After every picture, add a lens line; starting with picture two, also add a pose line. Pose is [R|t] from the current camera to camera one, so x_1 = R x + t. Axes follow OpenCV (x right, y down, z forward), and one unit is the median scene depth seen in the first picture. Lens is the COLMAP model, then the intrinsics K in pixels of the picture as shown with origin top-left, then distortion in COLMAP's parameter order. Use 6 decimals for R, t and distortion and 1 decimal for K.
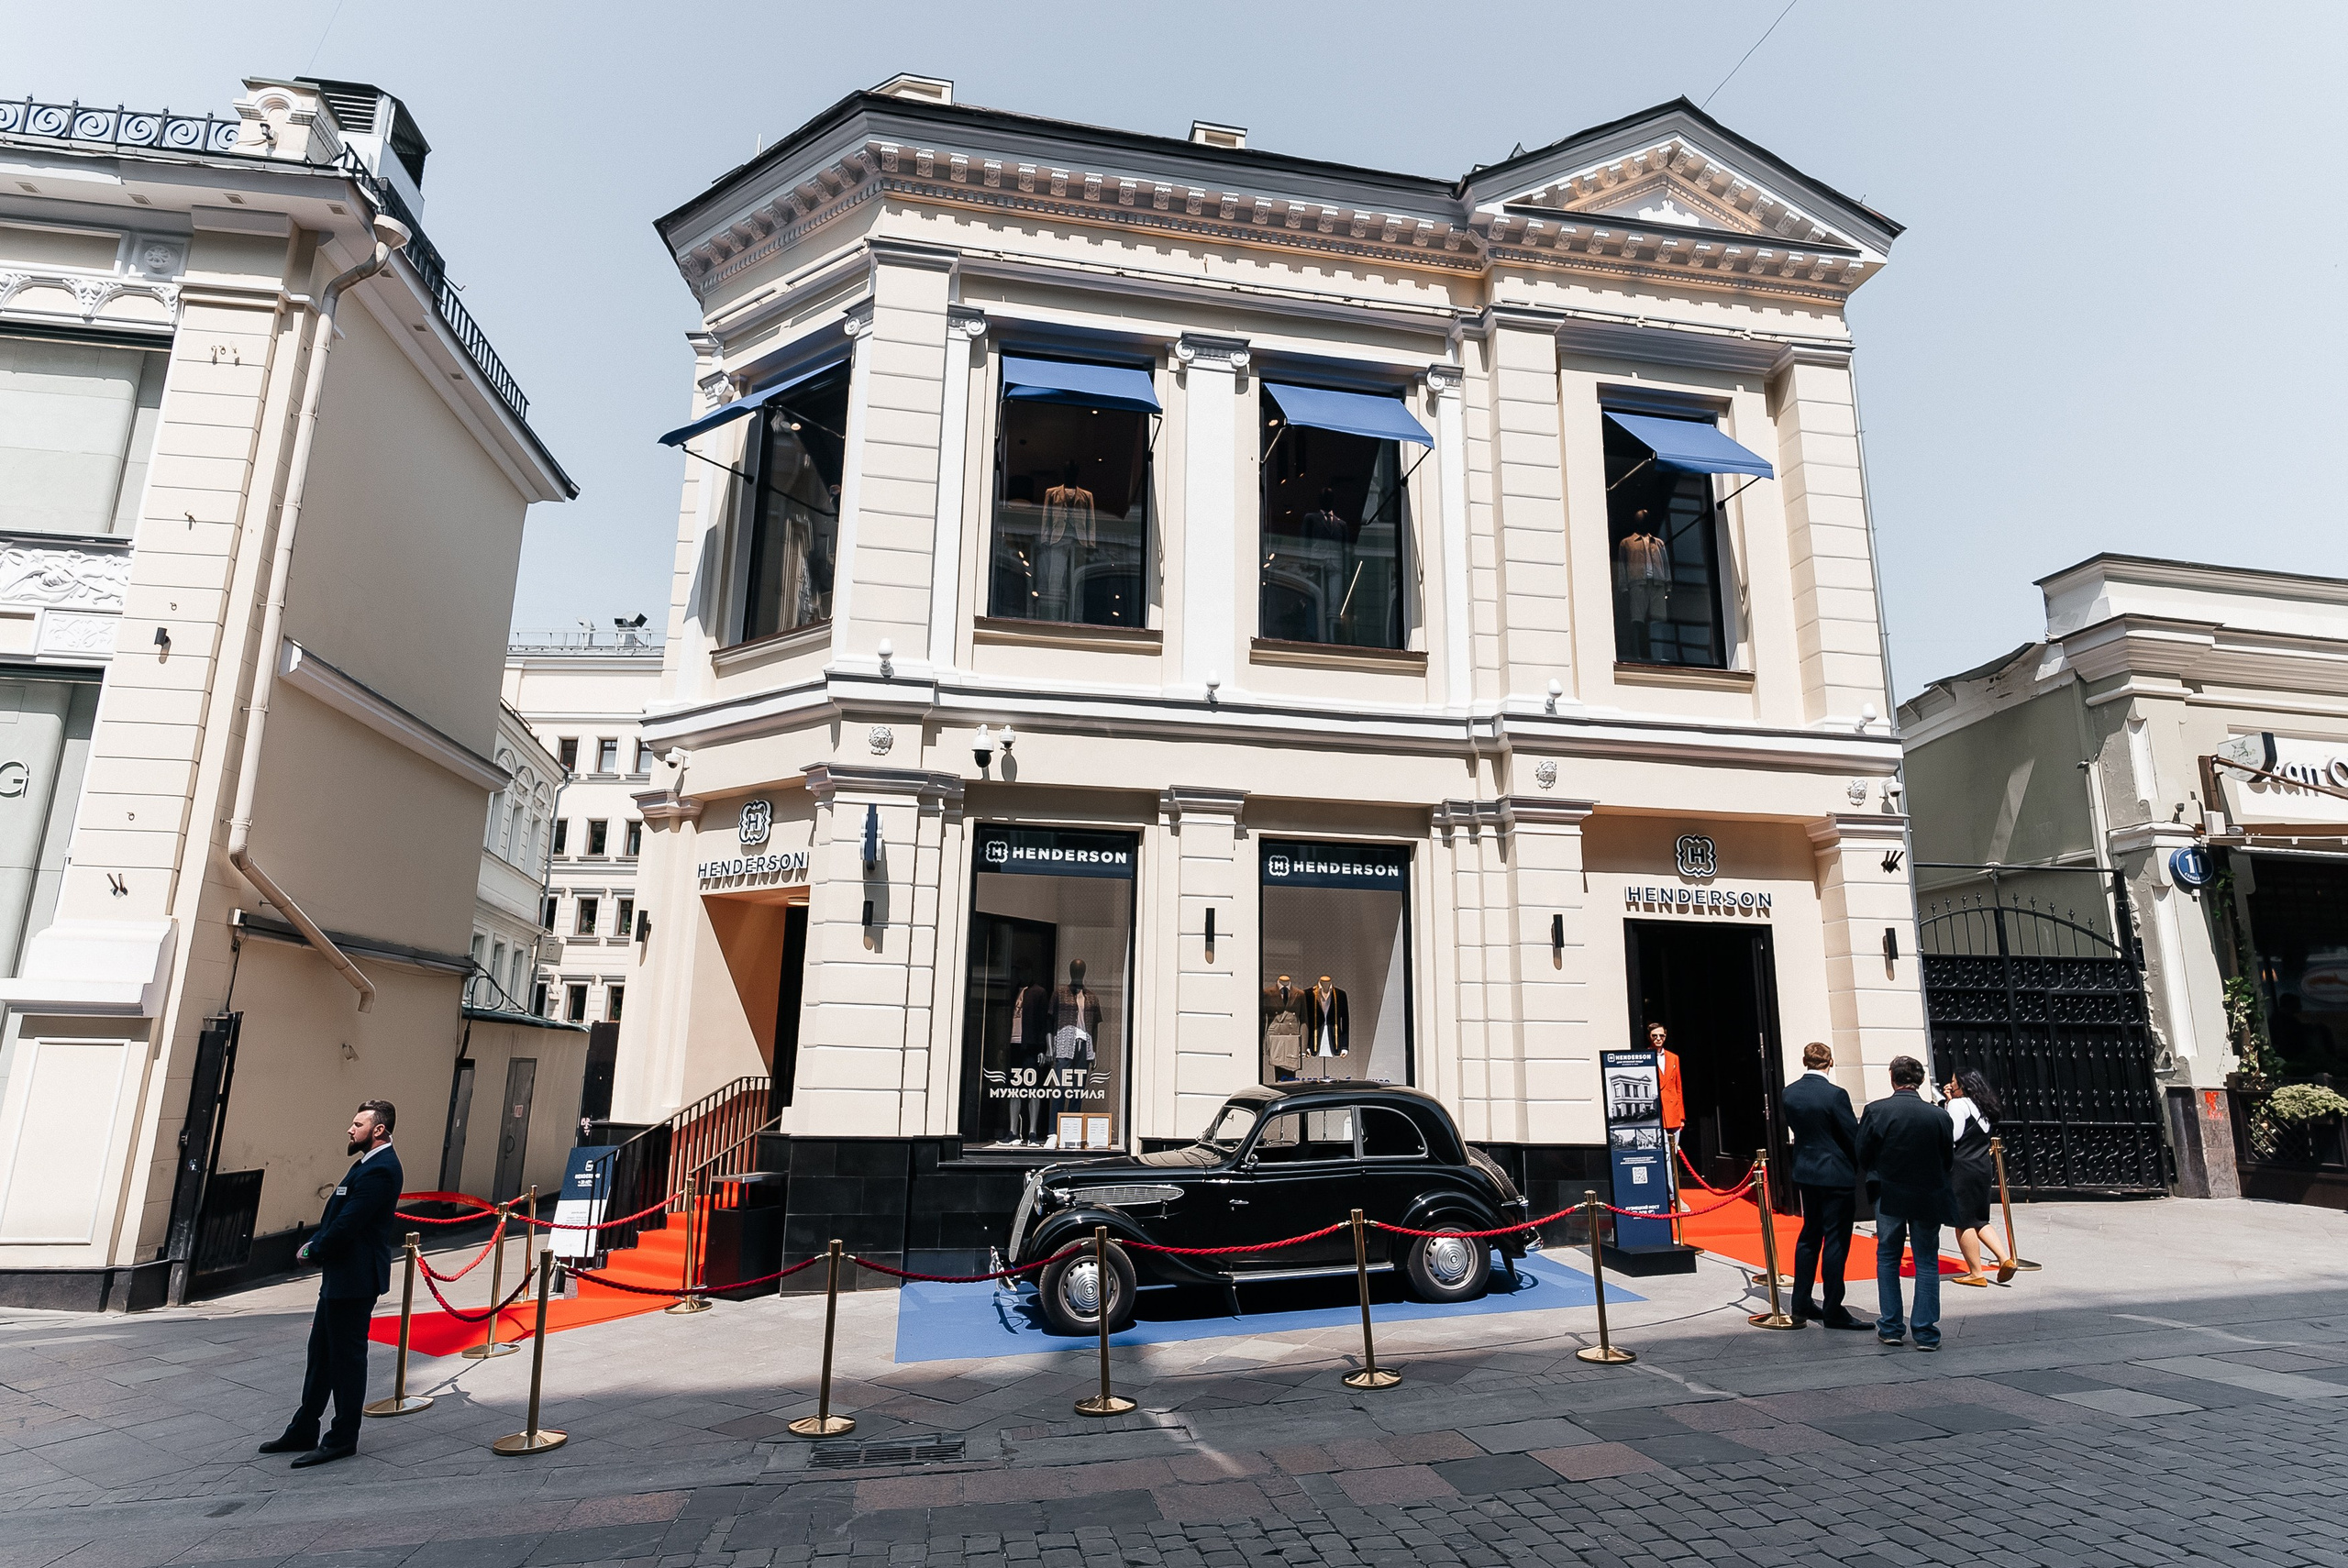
lens RADIAL K [[1280.0, 0, 1172.6], [0, 1280.0, 781.9], [0, 0, 1]] dist [0.002692, 0.002490]
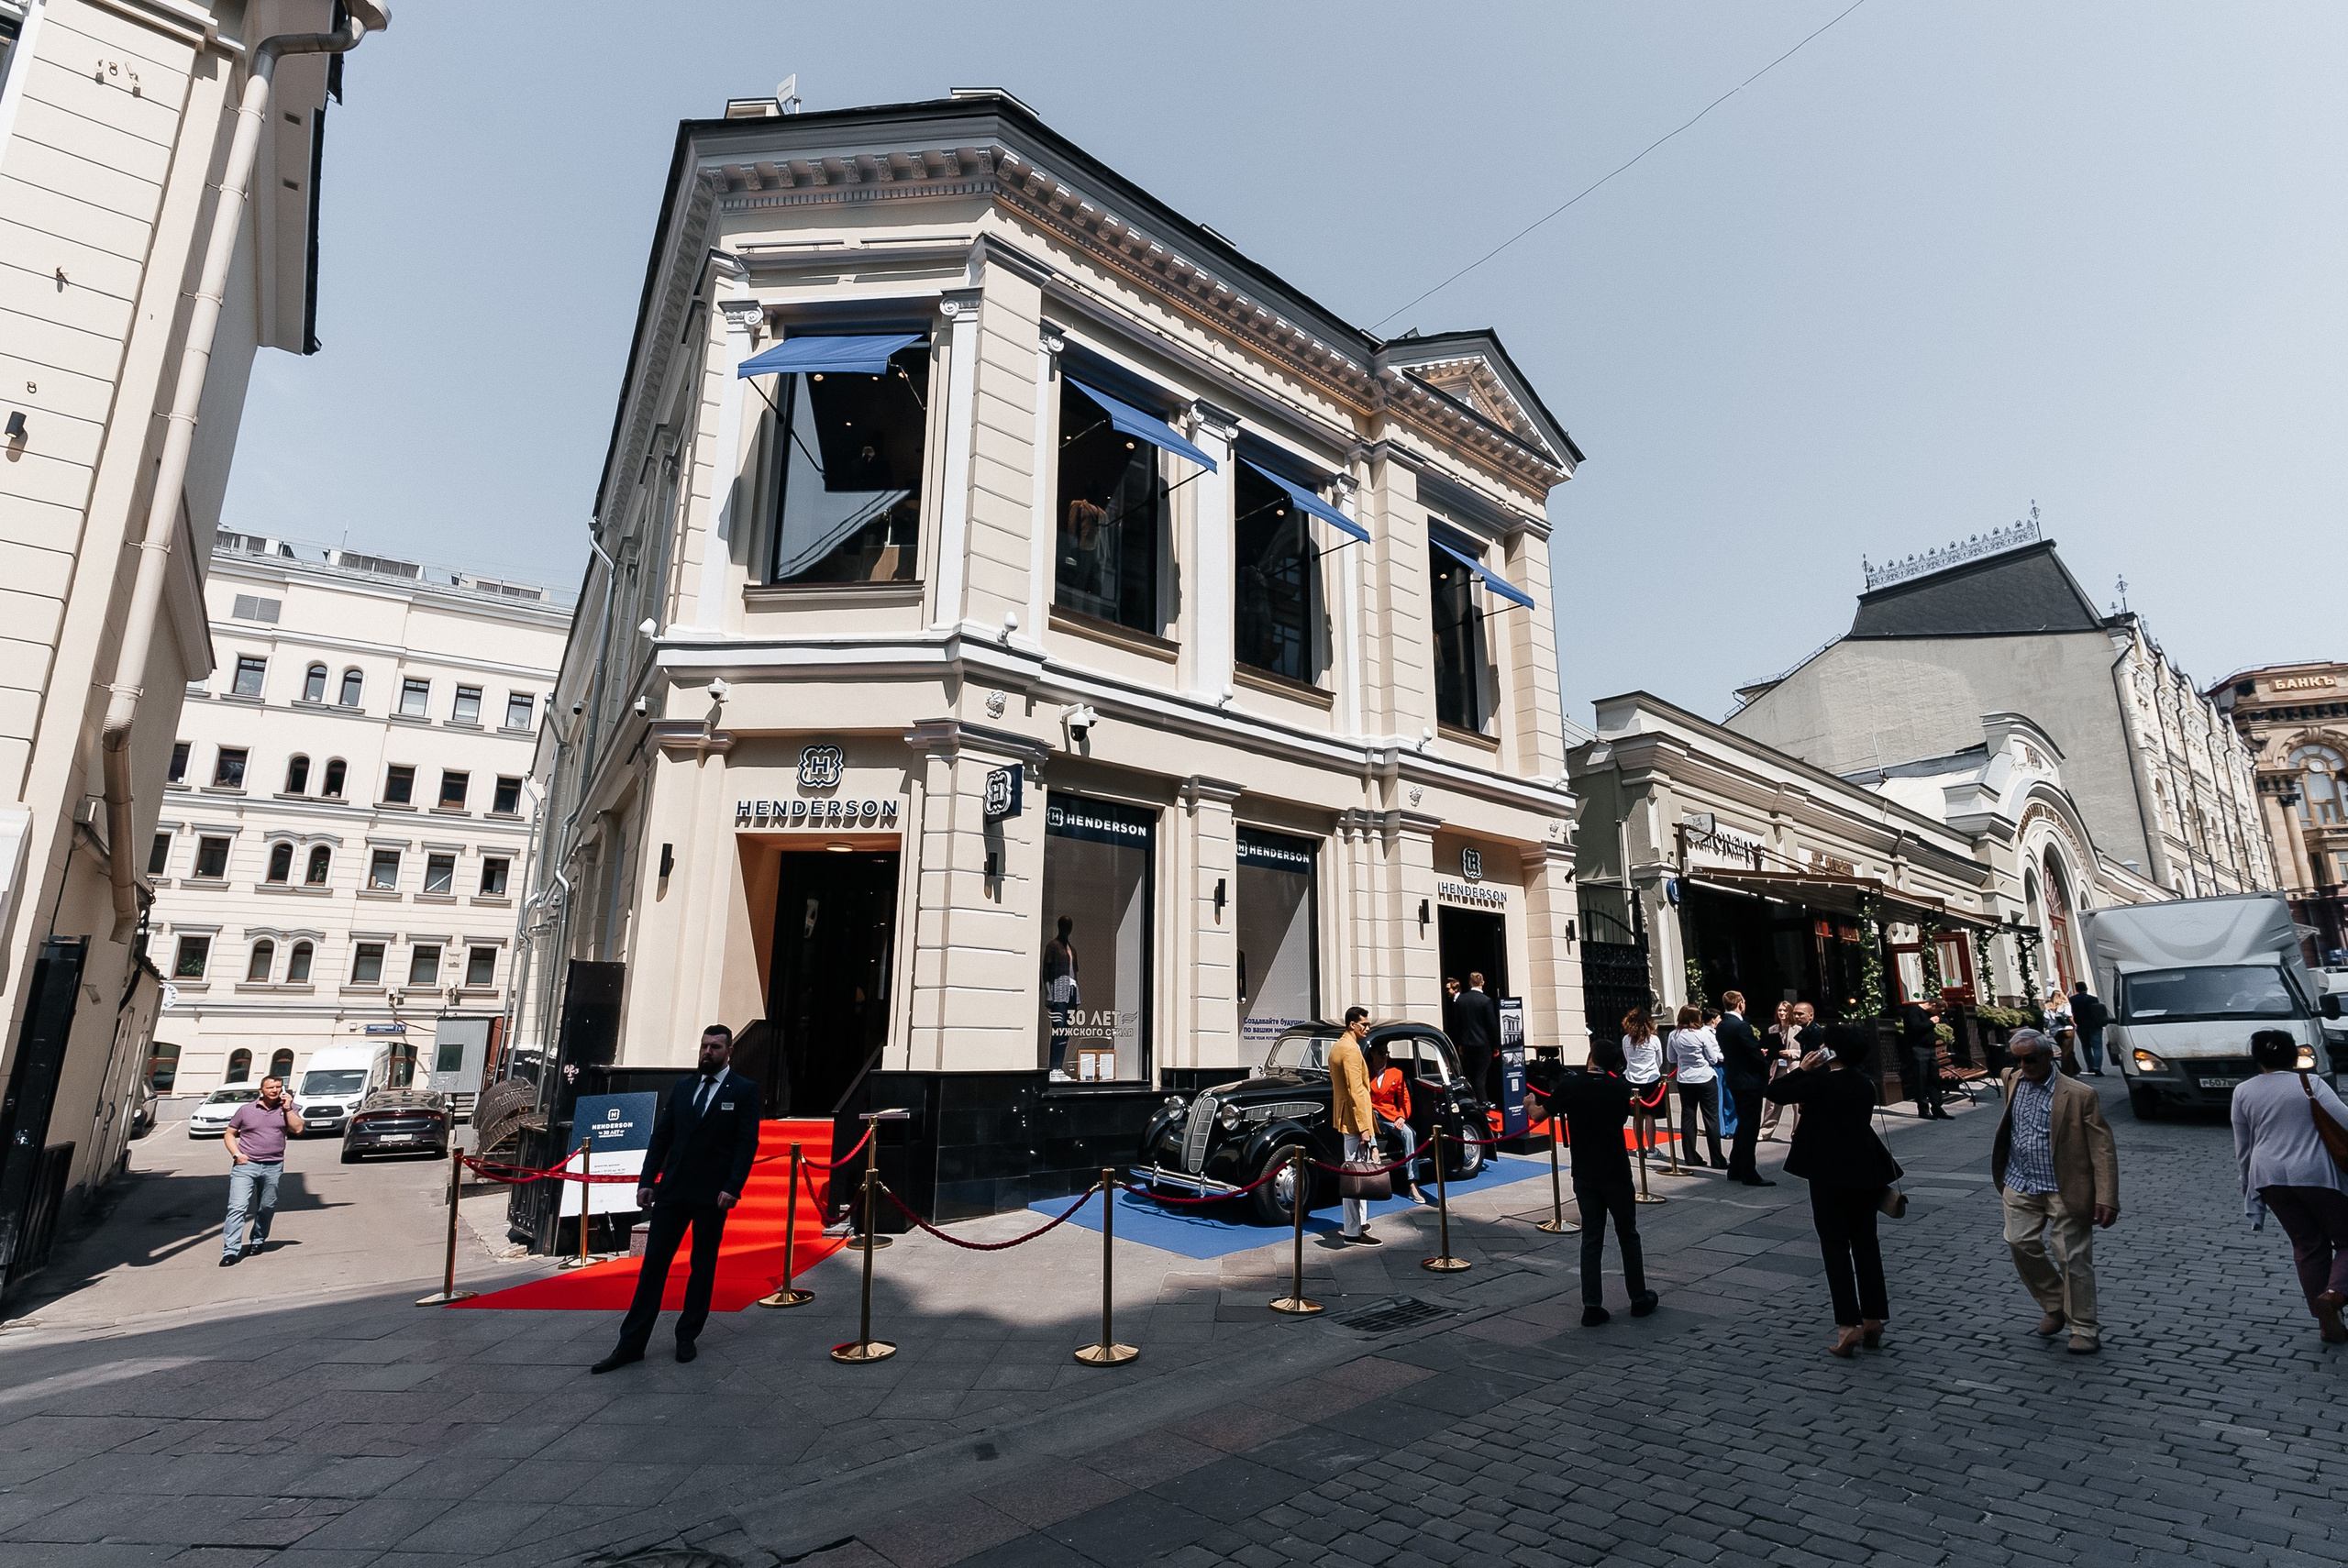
lens RADIAL K [[1099.9, 0, 1187.7], [0, 1099.9, 782.1], [0, 0, 1]] dist [0.006608, -0.000383]
pose [[0.863341, 0.105887, 0.493387, -0.477389], [-0.105706, 0.993993, -0.028358, 0.036754], [-0.493426, -0.027671, 0.869348, 0.101073]]
